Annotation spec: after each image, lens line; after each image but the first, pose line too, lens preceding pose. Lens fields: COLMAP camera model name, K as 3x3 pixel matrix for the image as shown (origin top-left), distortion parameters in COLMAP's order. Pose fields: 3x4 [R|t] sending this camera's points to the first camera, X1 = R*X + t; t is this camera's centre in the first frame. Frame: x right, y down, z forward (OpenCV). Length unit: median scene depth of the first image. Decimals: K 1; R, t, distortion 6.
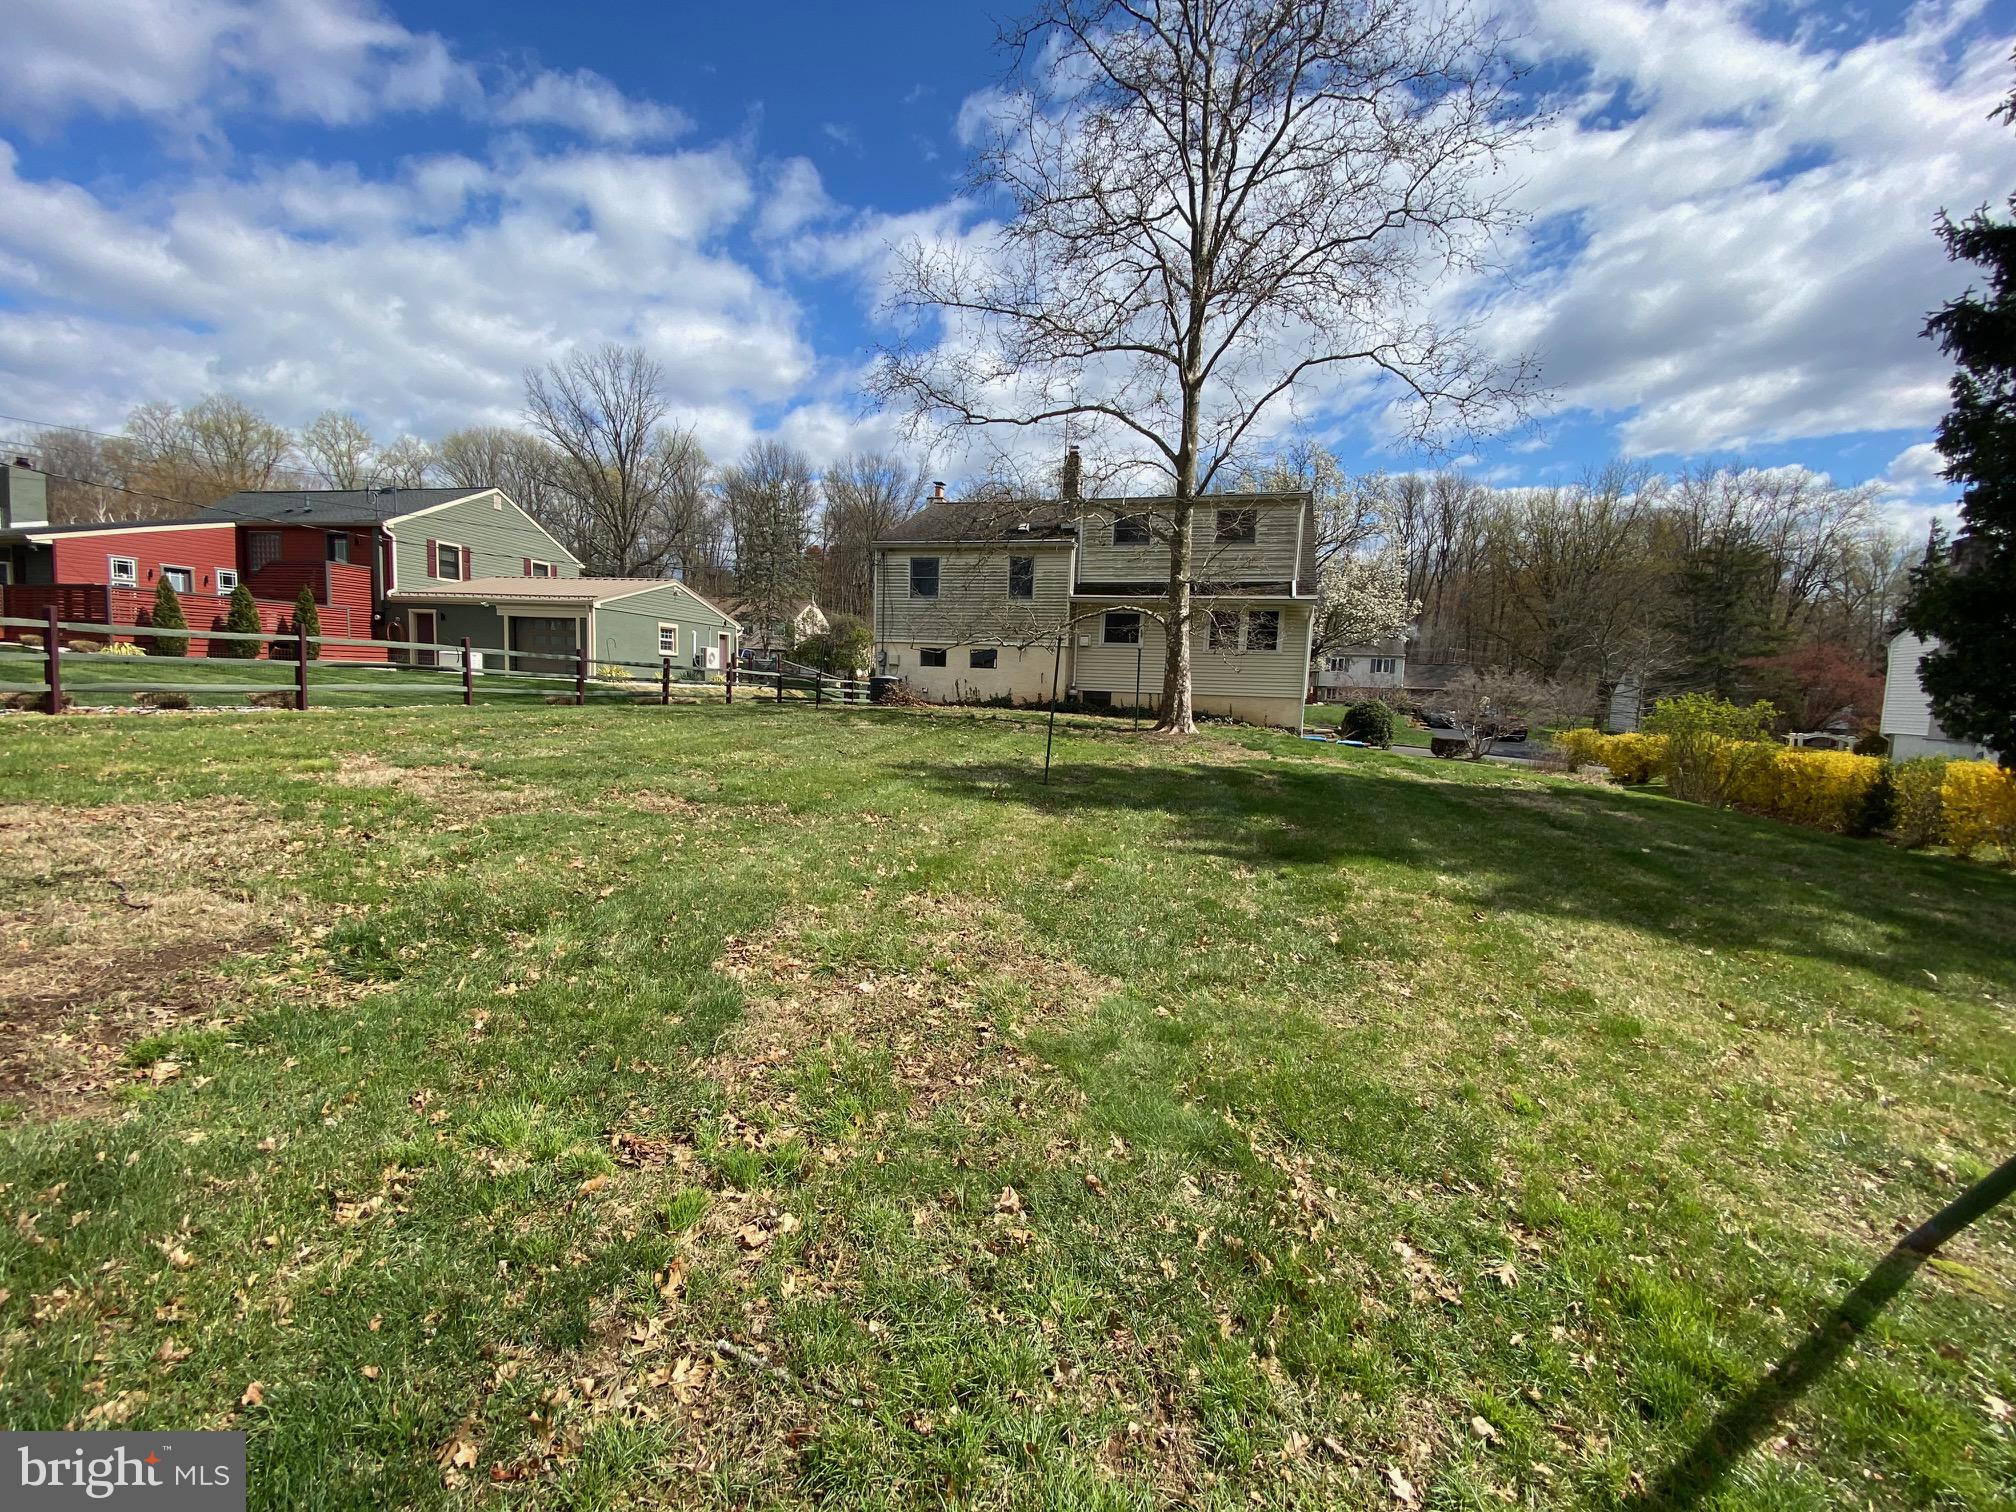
lens RADIAL K [[820.0, 0, 991.5], [0, 820.0, 762.4], [0, 0, 1]] dist [0.034398, -0.027492]
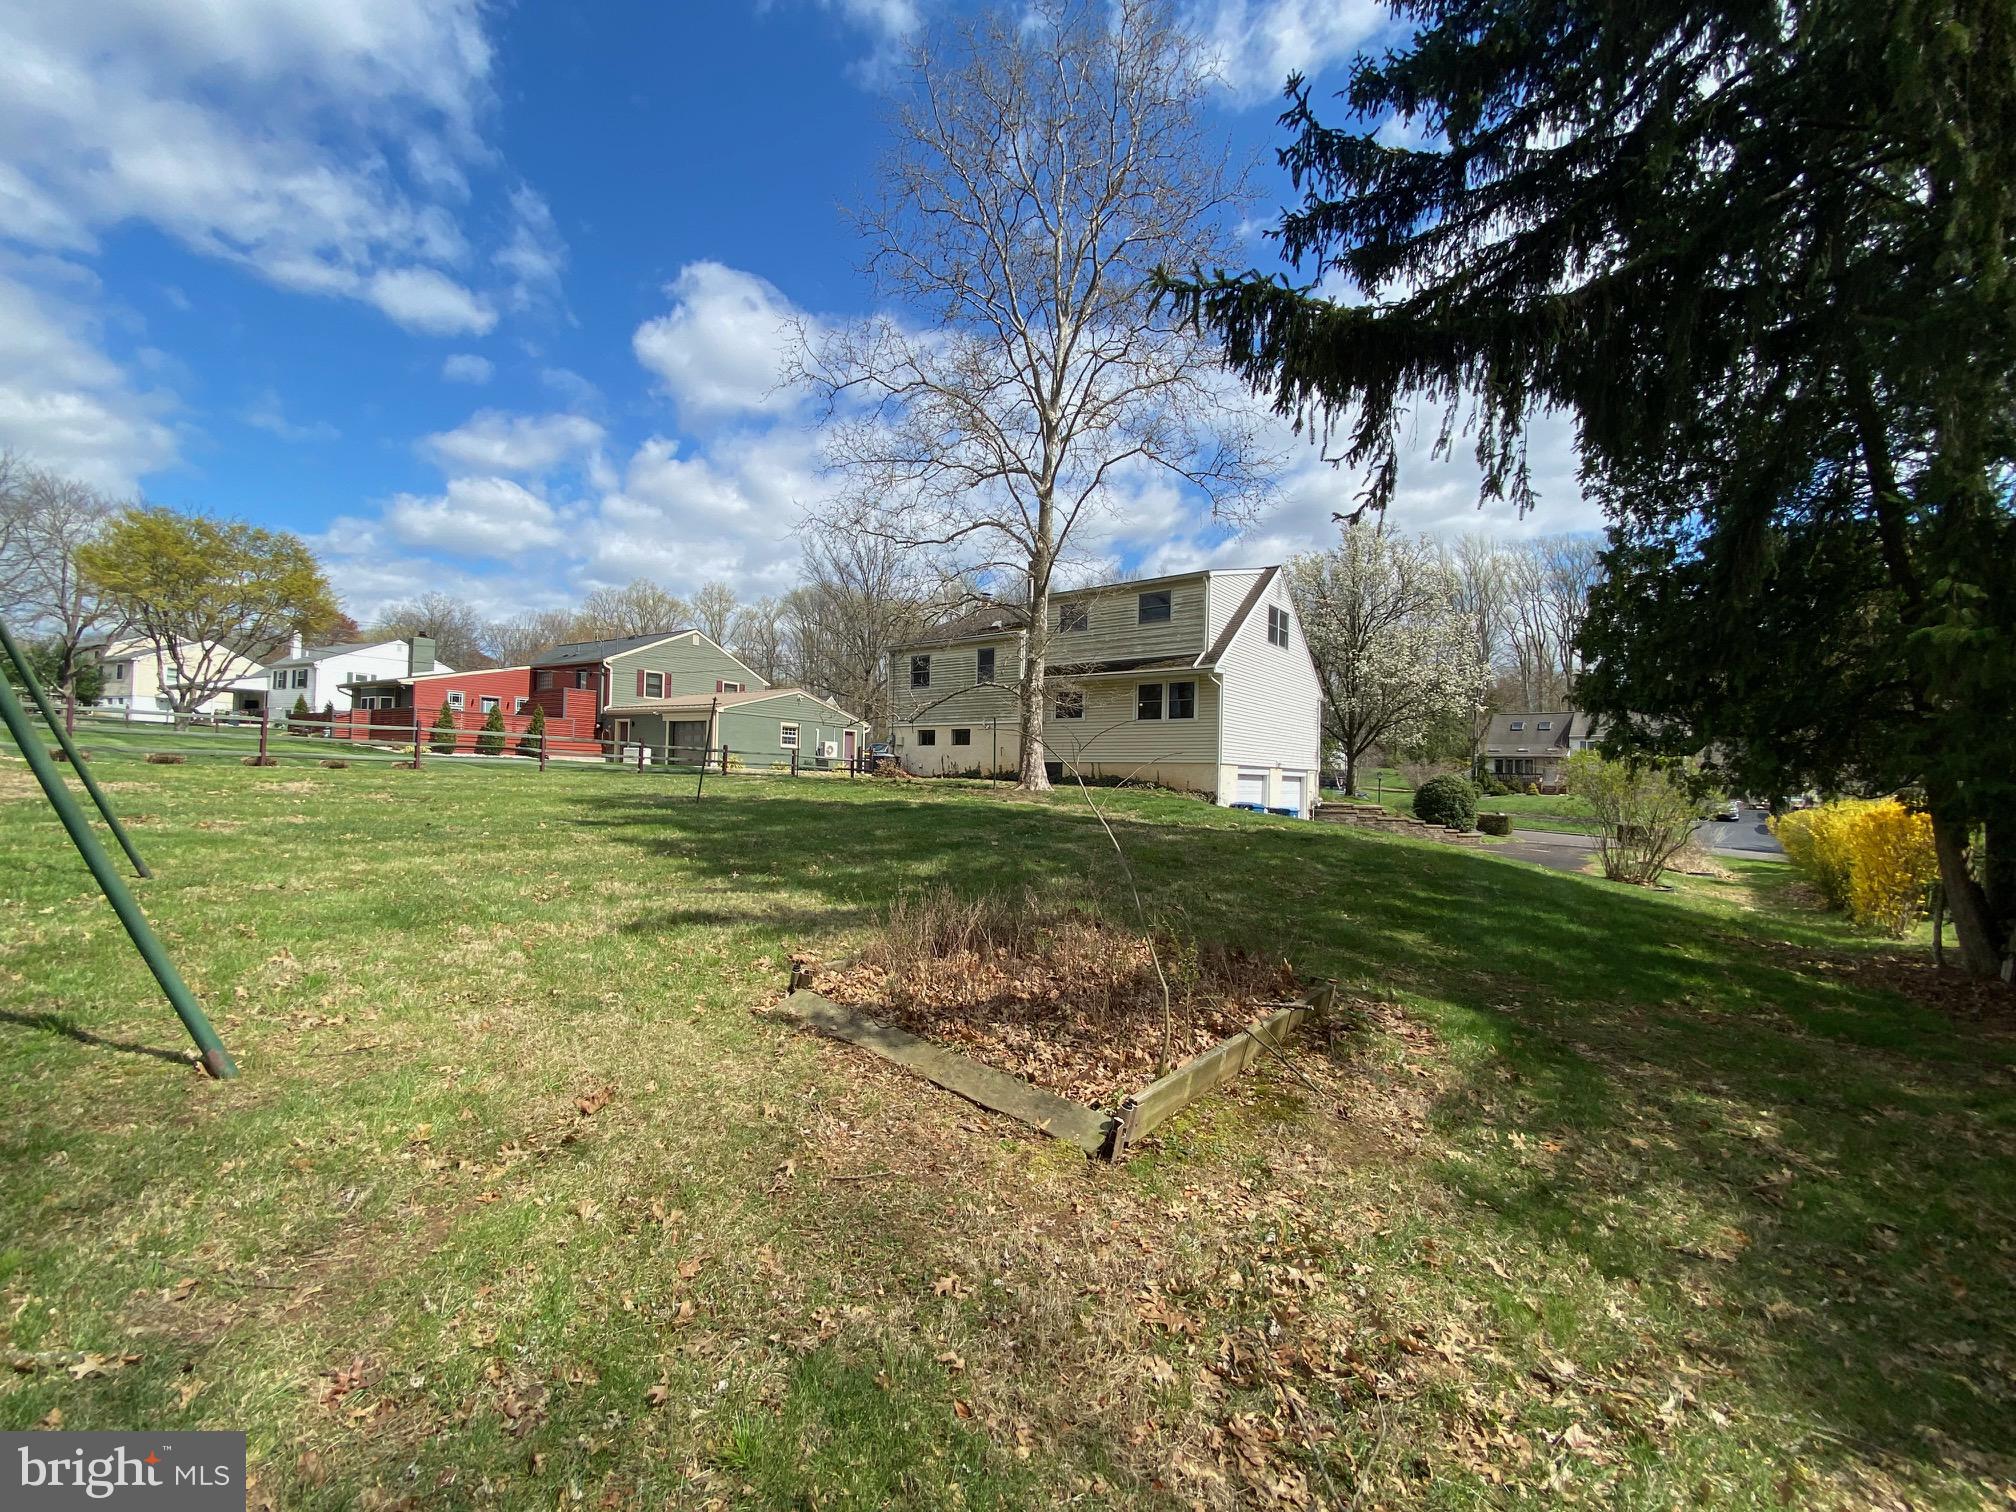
lens RADIAL K [[819.6, 0, 982.5], [0, 819.6, 755.9], [0, 0, 1]] dist [-0.000549, -0.000066]
pose [[0.933870, -0.025207, -0.356722, 0.388216], [-0.024907, 0.990506, -0.135195, 0.049312], [0.356743, 0.135139, 0.924376, -0.040842]]
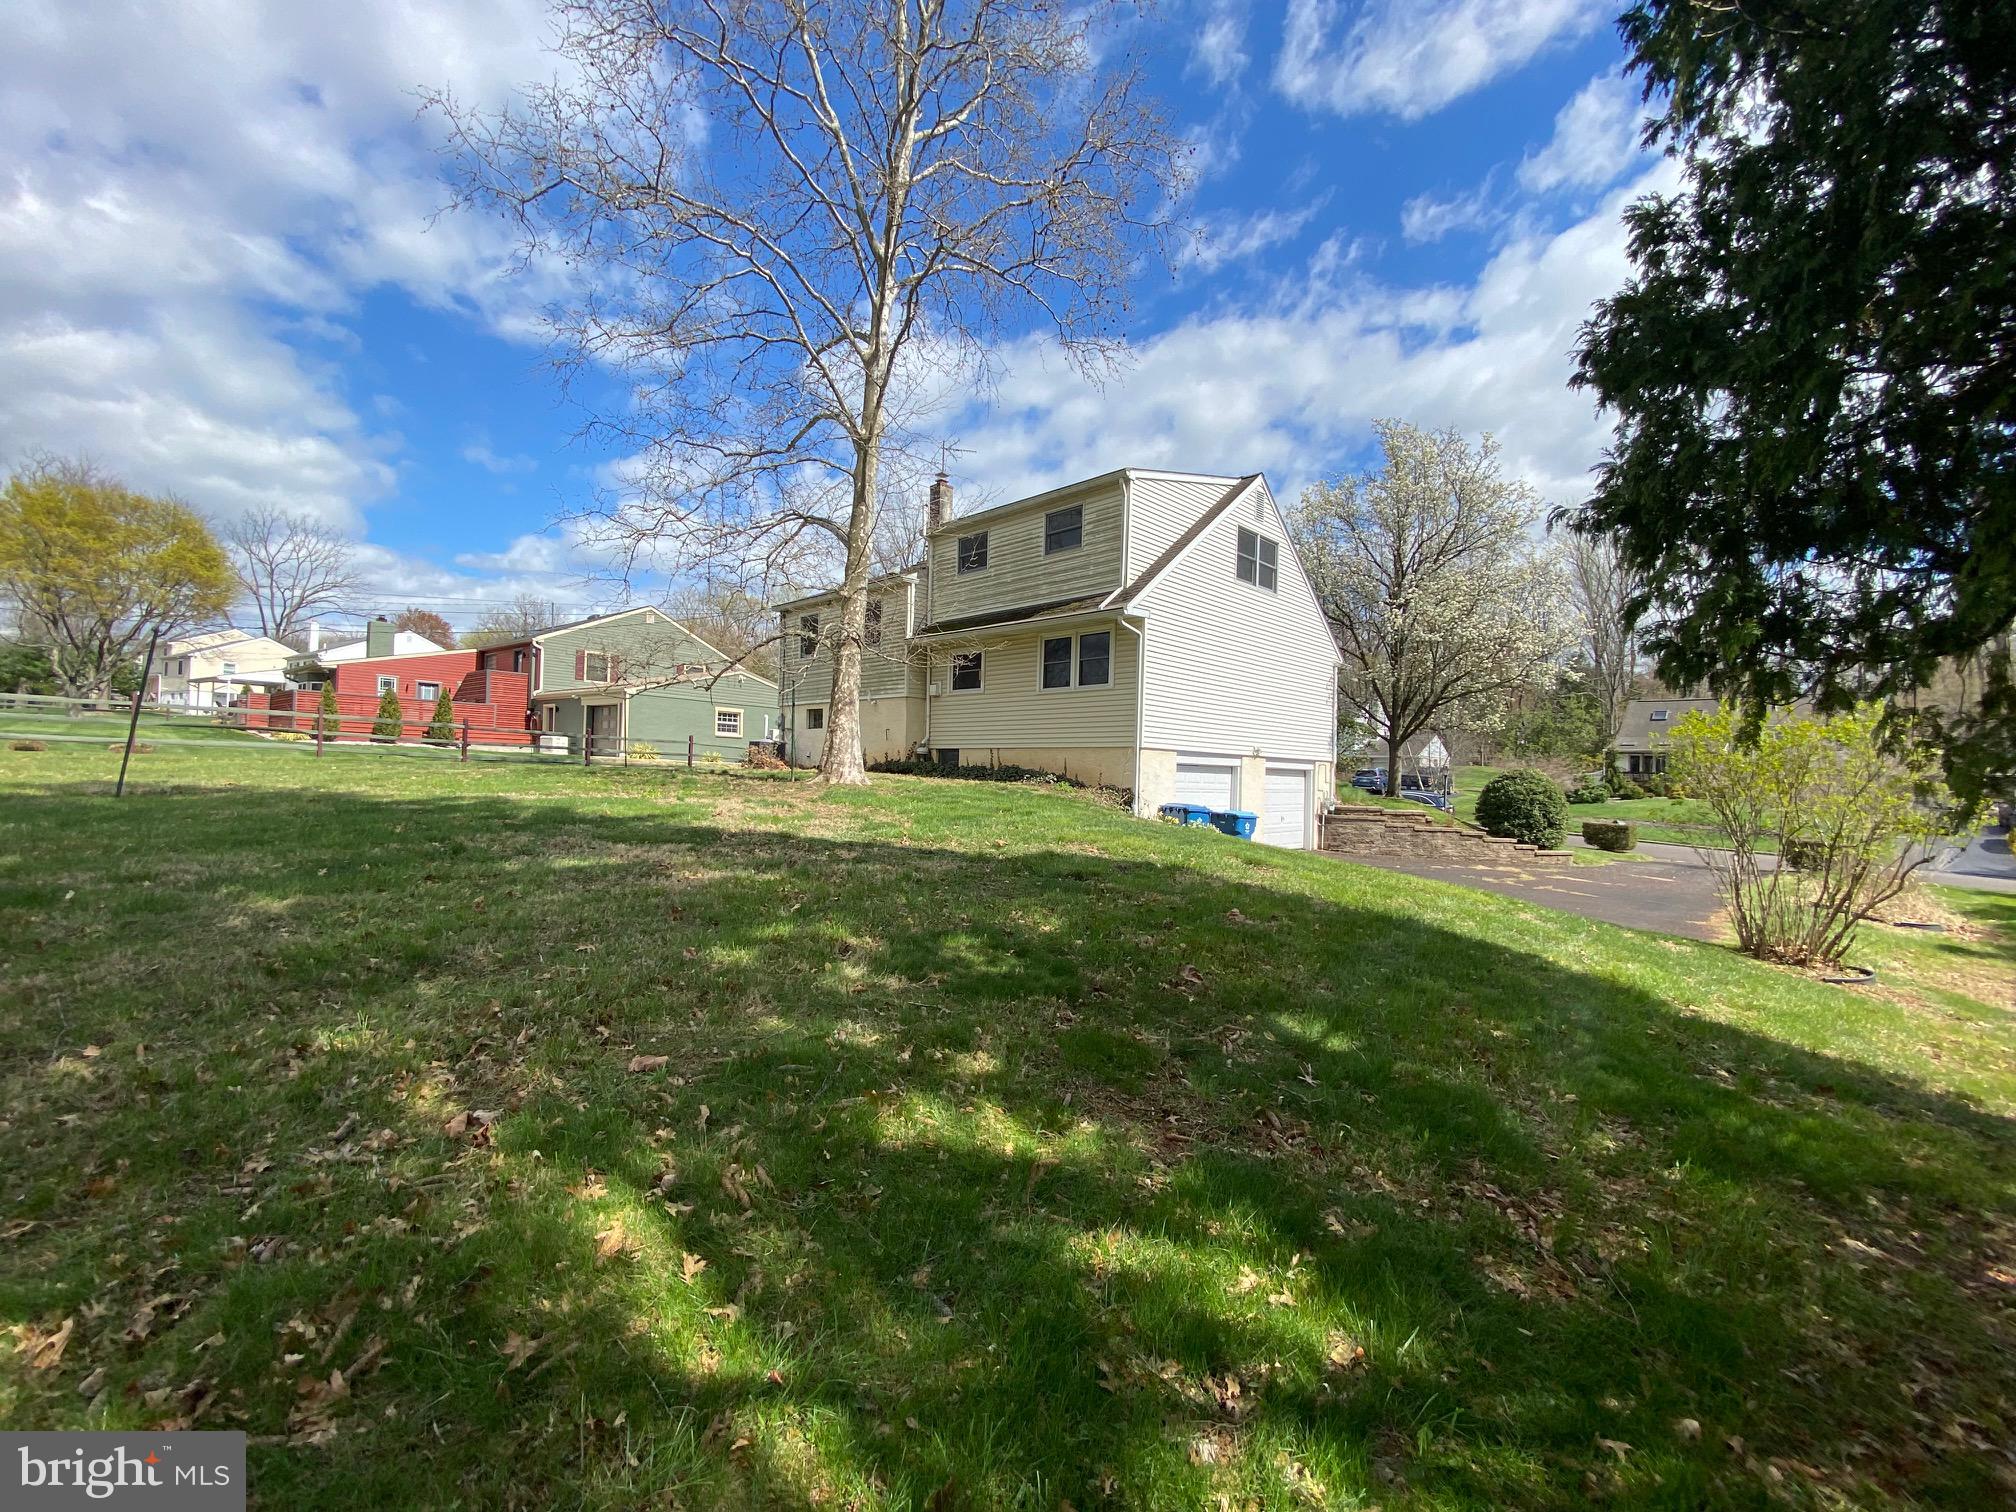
lens RADIAL K [[820.0, 0, 991.5], [0, 820.0, 762.4], [0, 0, 1]] dist [0.034398, -0.027492]
pose [[0.887101, -0.019454, -0.461165, 0.491858], [-0.042175, 0.991516, -0.122955, 0.023890], [0.459645, 0.128523, 0.878754, 0.266184]]
